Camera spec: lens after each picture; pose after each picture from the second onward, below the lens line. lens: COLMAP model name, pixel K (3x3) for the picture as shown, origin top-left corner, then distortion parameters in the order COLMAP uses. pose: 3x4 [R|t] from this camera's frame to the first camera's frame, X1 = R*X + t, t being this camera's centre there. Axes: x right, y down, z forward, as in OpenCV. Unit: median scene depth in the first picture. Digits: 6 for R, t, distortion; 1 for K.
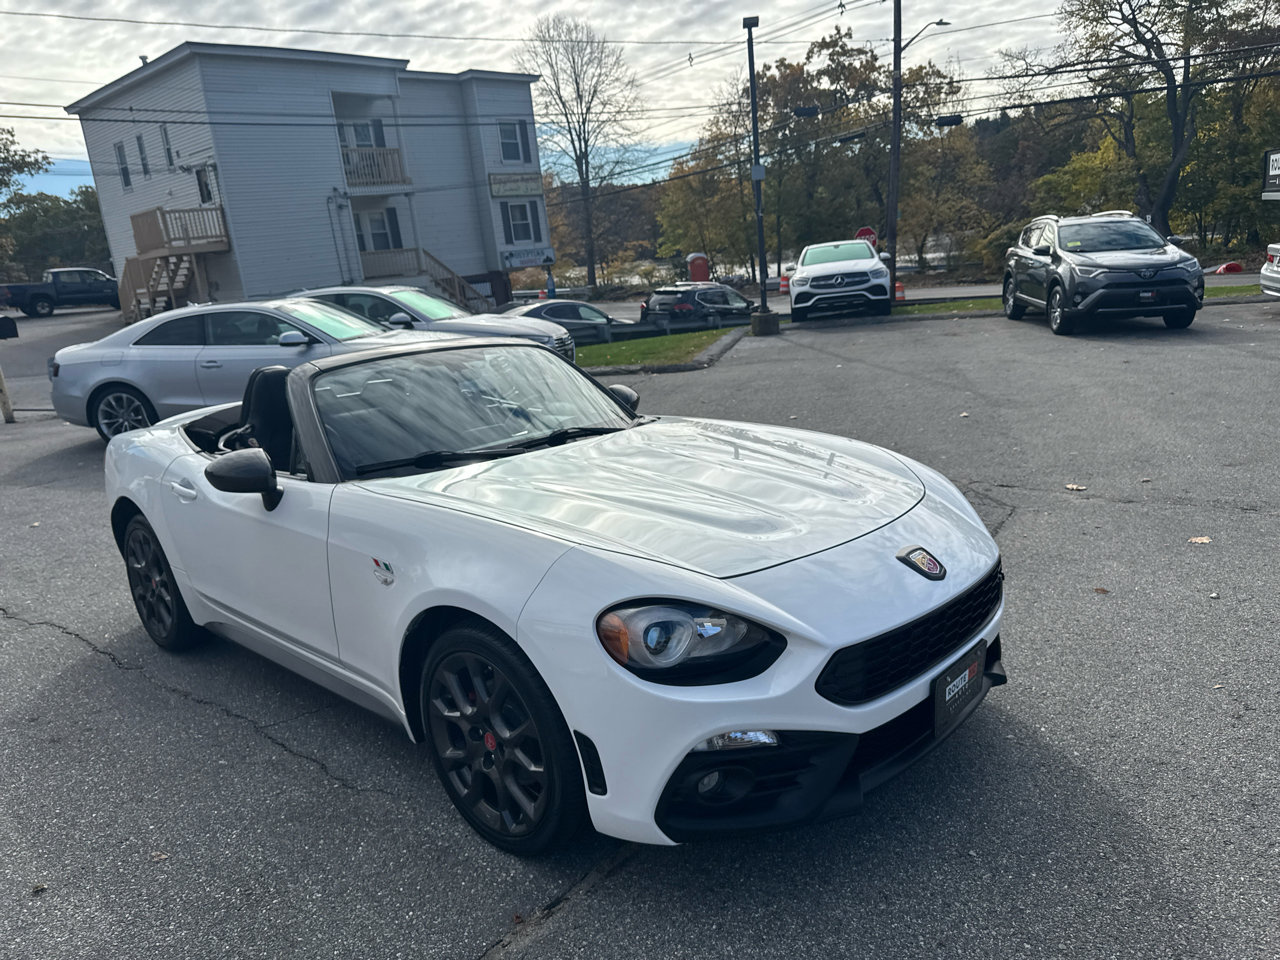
lens RADIAL K [[919.5, 0, 645.9], [0, 919.5, 473.1], [0, 0, 1]] dist [0.017744, -0.025815]
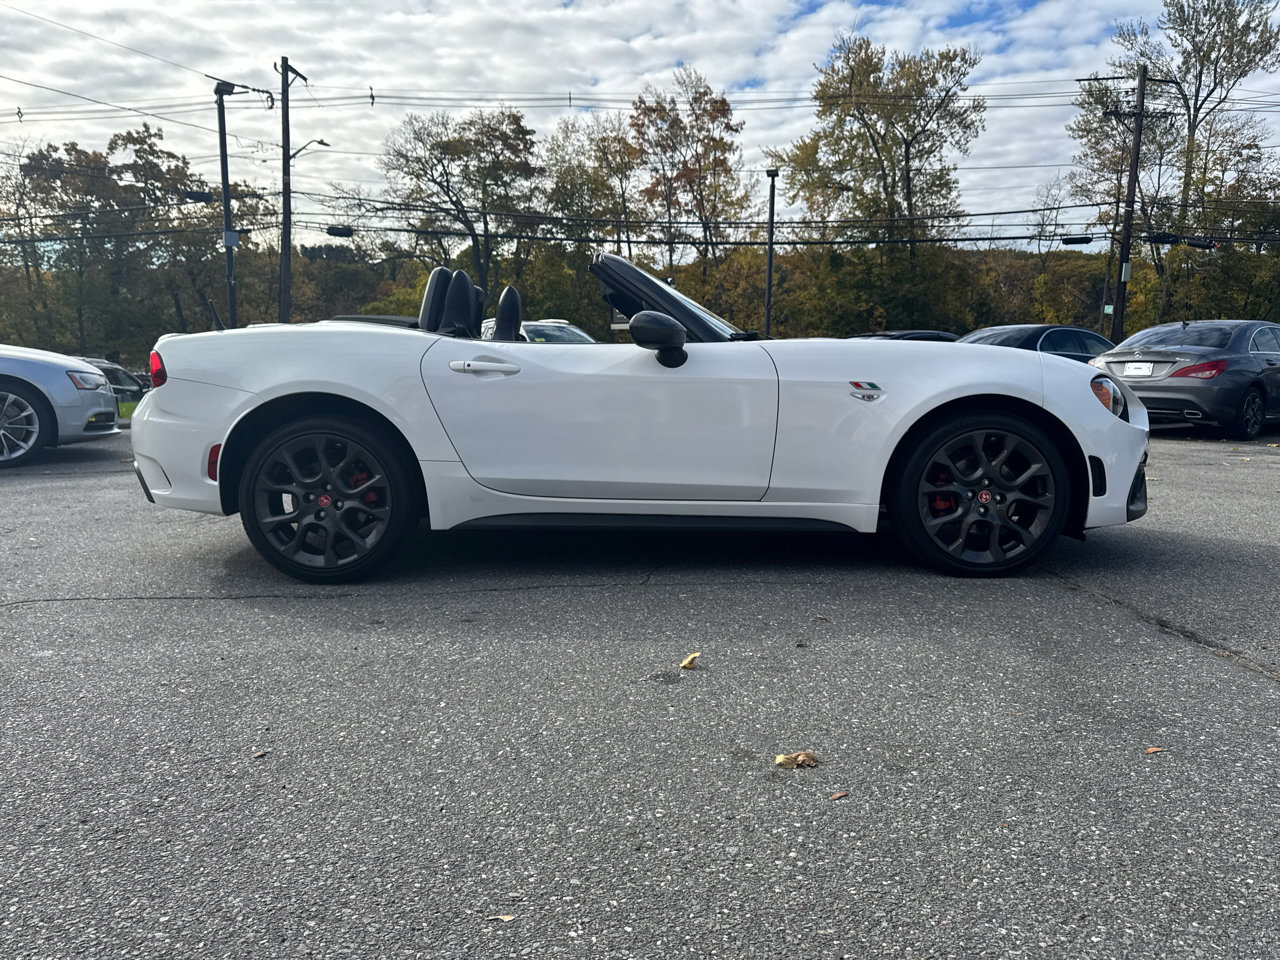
lens RADIAL K [[919.5, 0, 648.5], [0, 919.5, 472.1], [0, 0, 1]] dist [0.017744, -0.025815]
pose [[0.722380, -0.002274, 0.691492, -0.146650], [0.099626, 0.989904, -0.100822, 0.033738], [-0.684282, 0.141722, 0.715314, 0.034294]]
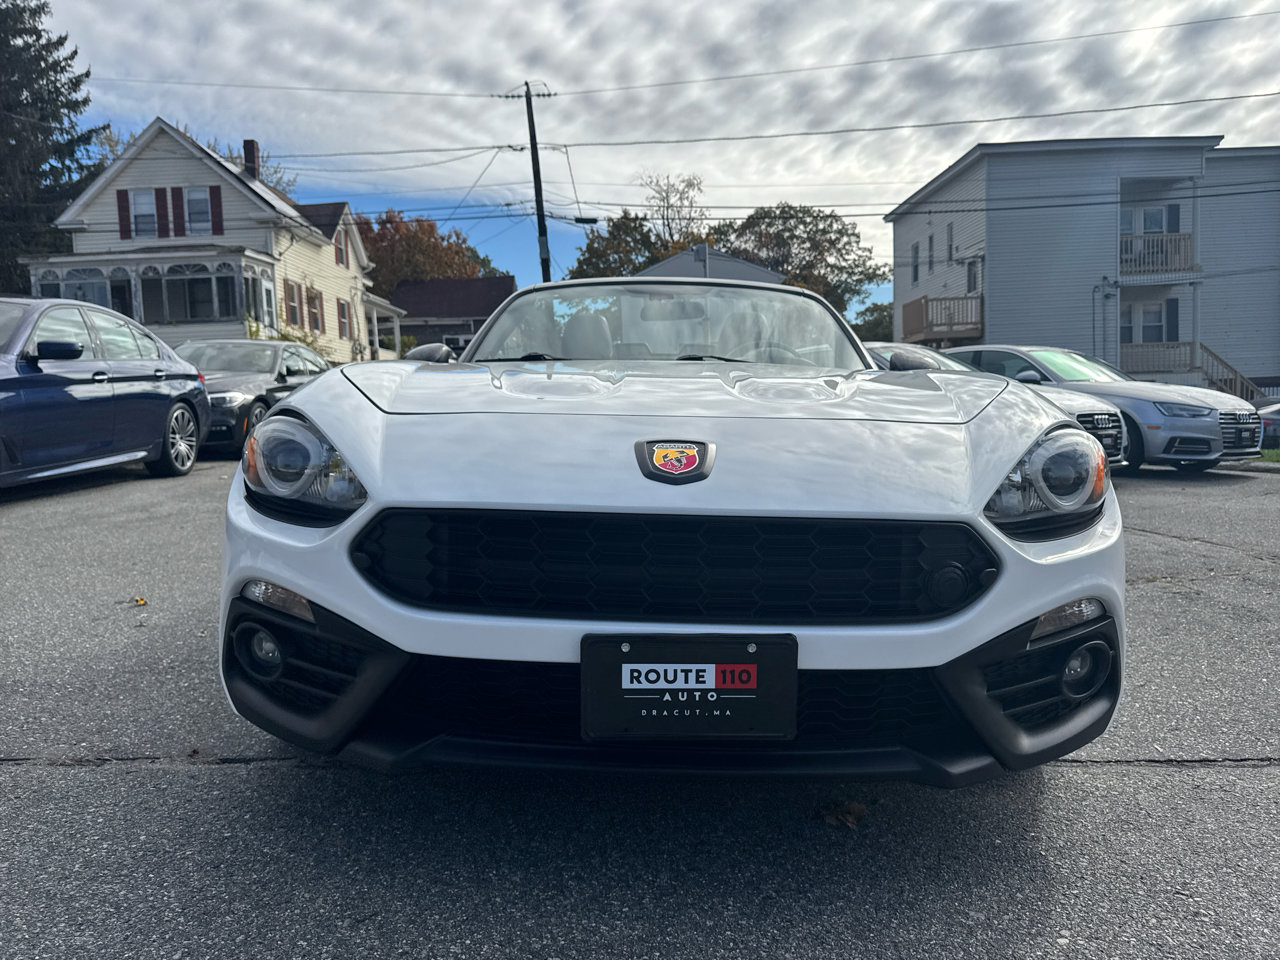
lens RADIAL K [[919.5, 0, 642.4], [0, 919.5, 475.0], [0, 0, 1]] dist [0.017744, -0.025815]
pose [[0.665565, 0.130481, -0.734846, 0.071053], [-0.214992, 0.976382, -0.021354, 0.012231], [0.714704, 0.172198, 0.677898, 0.057866]]
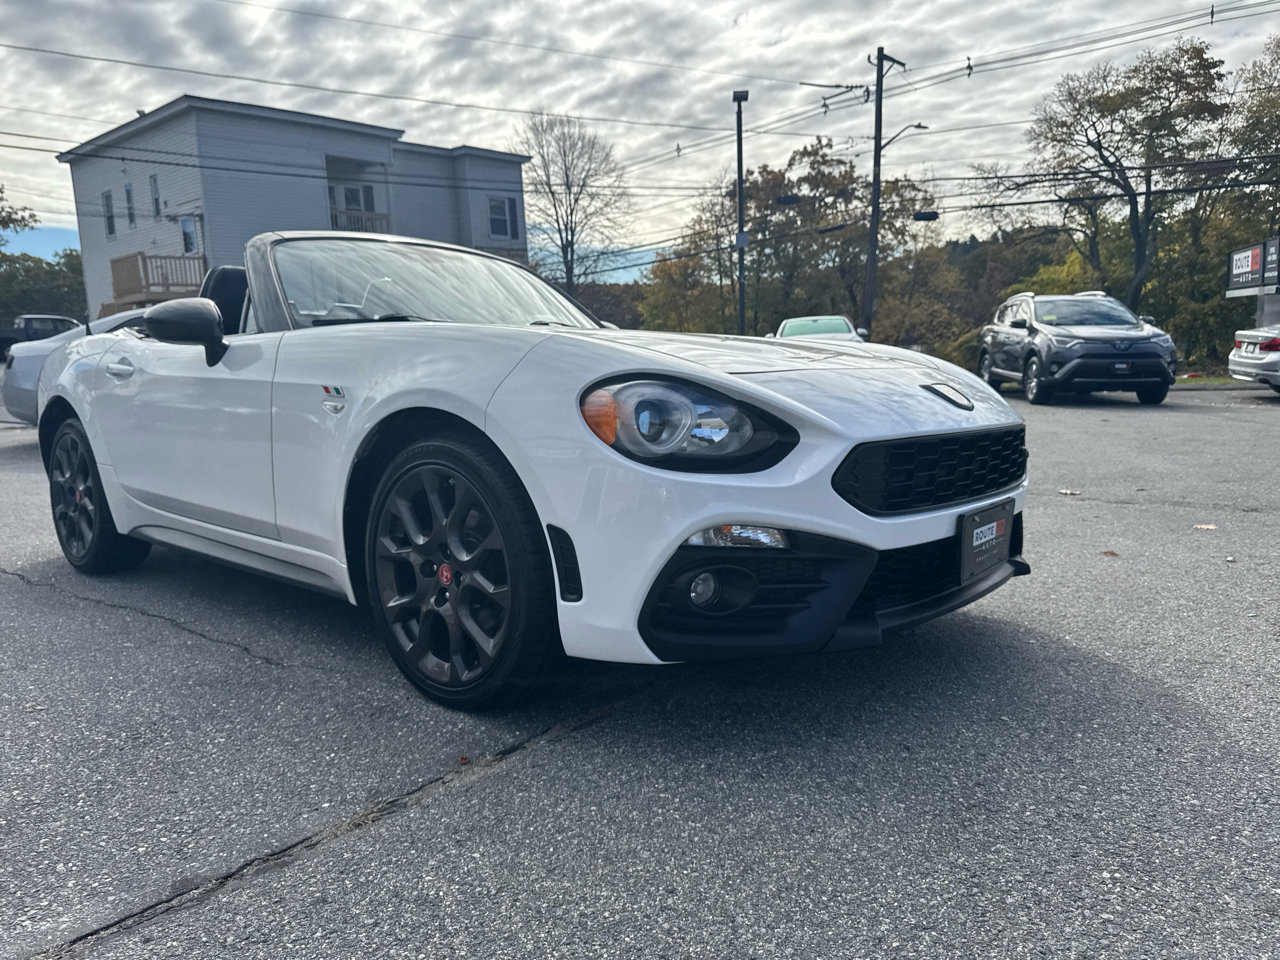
lens RADIAL K [[919.5, 0, 648.1], [0, 919.5, 472.9], [0, 0, 1]] dist [0.017744, -0.025815]
pose [[0.998242, 0.049585, 0.032470, -0.001251], [-0.045885, 0.993287, -0.106188, 0.027519], [-0.037518, 0.104512, 0.993816, 0.013390]]
